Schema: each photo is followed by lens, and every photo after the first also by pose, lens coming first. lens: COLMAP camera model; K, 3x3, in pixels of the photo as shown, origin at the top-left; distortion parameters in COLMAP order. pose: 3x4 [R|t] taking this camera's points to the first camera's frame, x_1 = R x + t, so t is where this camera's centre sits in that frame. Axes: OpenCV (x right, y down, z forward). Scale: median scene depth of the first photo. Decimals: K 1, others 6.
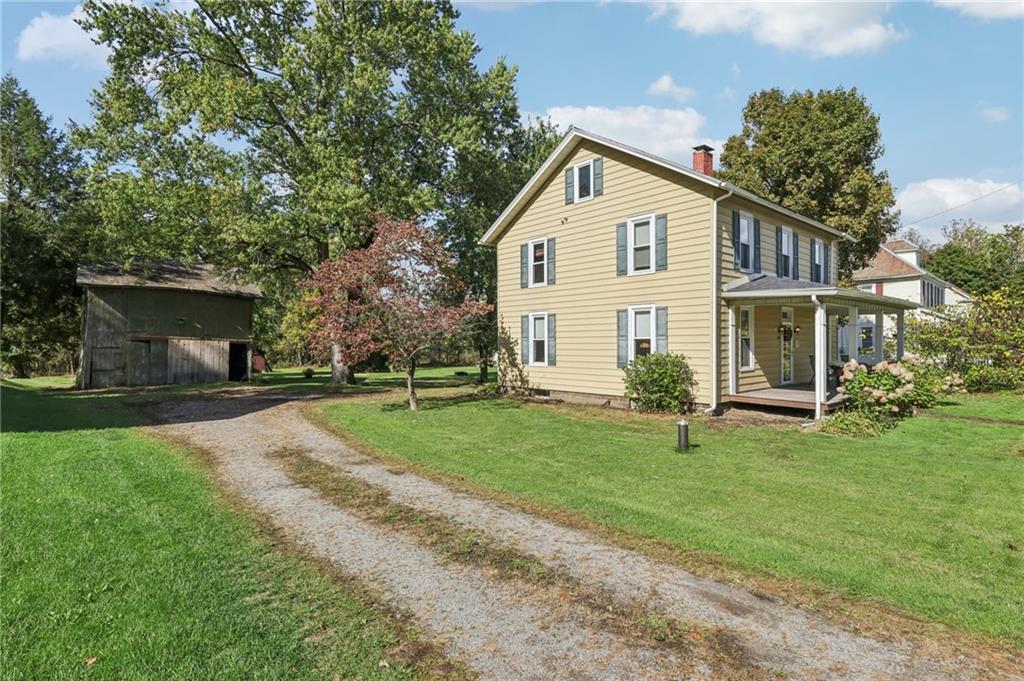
lens RADIAL K [[493.7, 0, 508.3], [0, 493.7, 339.1], [0, 0, 1]] dist [-0.005001, 0.001390]
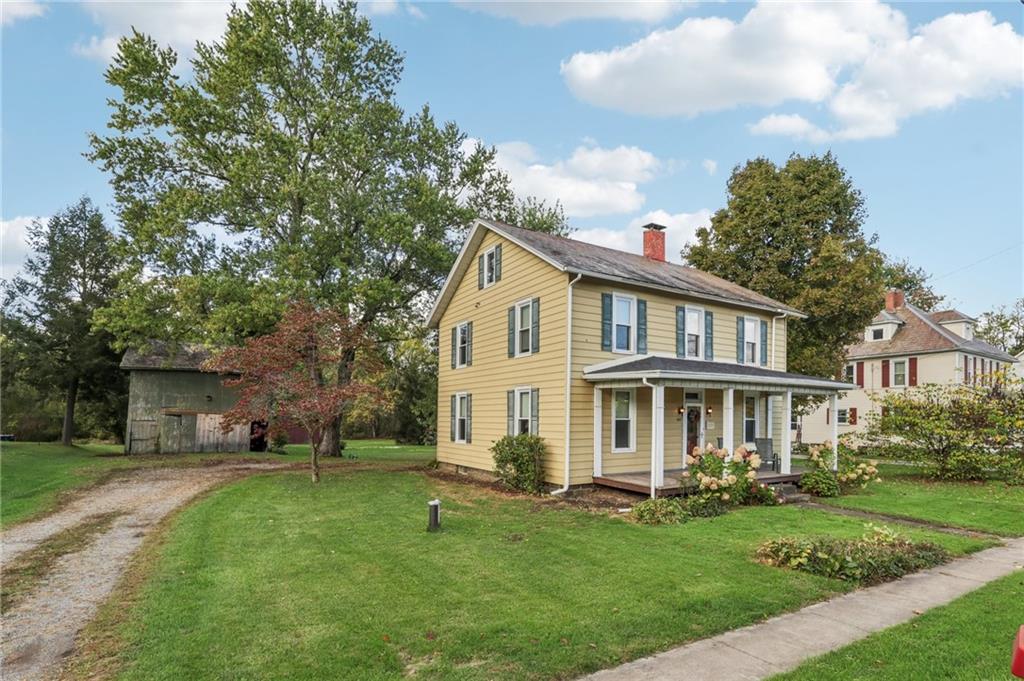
lens RADIAL K [[477.5, 0, 481.2], [0, 477.5, 400.9], [0, 0, 1]] dist [-0.000213, 0.000687]
pose [[0.986308, 0.004640, -0.164850, 0.278469], [-0.009421, 0.999557, -0.028234, -0.007834], [0.164646, 0.029400, 0.985915, 0.006385]]
